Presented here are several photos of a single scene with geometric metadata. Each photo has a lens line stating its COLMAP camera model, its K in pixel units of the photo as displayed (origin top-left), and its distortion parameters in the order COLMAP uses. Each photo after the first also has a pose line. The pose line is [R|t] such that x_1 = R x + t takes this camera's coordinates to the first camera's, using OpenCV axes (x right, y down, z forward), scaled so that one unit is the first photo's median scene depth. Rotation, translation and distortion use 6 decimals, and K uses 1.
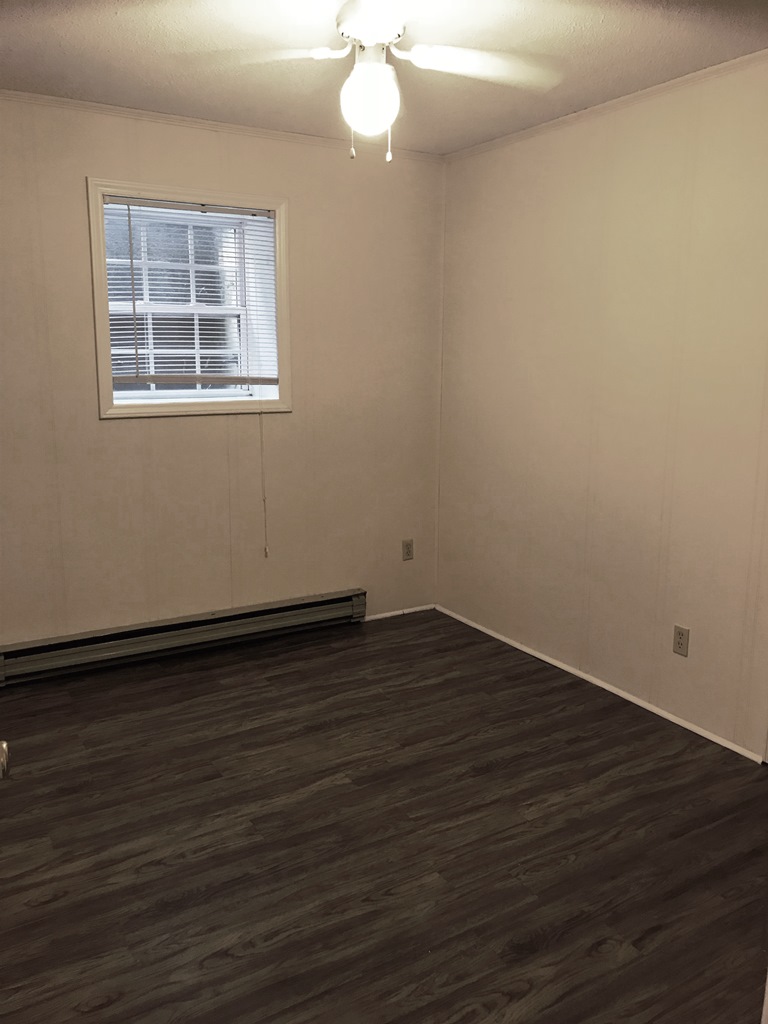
lens RADIAL K [[834.7, 0, 376.5], [0, 834.7, 518.6], [0, 0, 1]] dist [-0.007260, -0.018102]
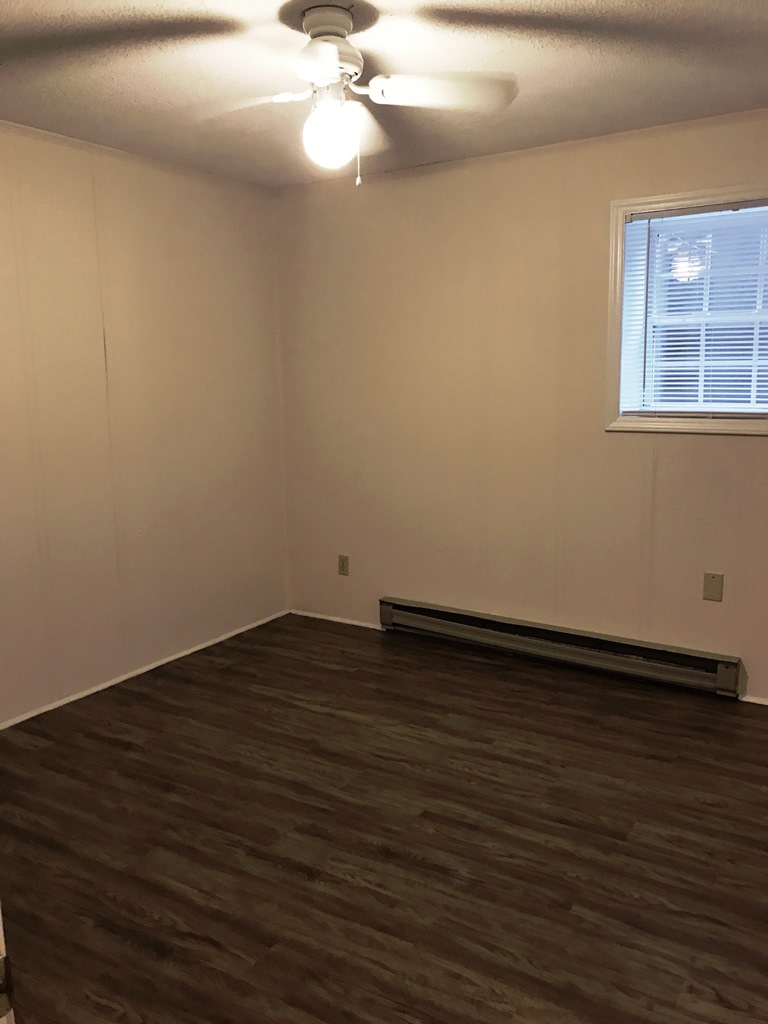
lens RADIAL K [[834.7, 0, 377.2], [0, 834.7, 509.4], [0, 0, 1]] dist [-0.007260, -0.018102]
pose [[0.439466, 0.134618, -0.888115, 0.491563], [-0.154506, 0.985299, 0.072895, -0.056796], [0.884871, 0.105184, 0.453805, 0.296175]]
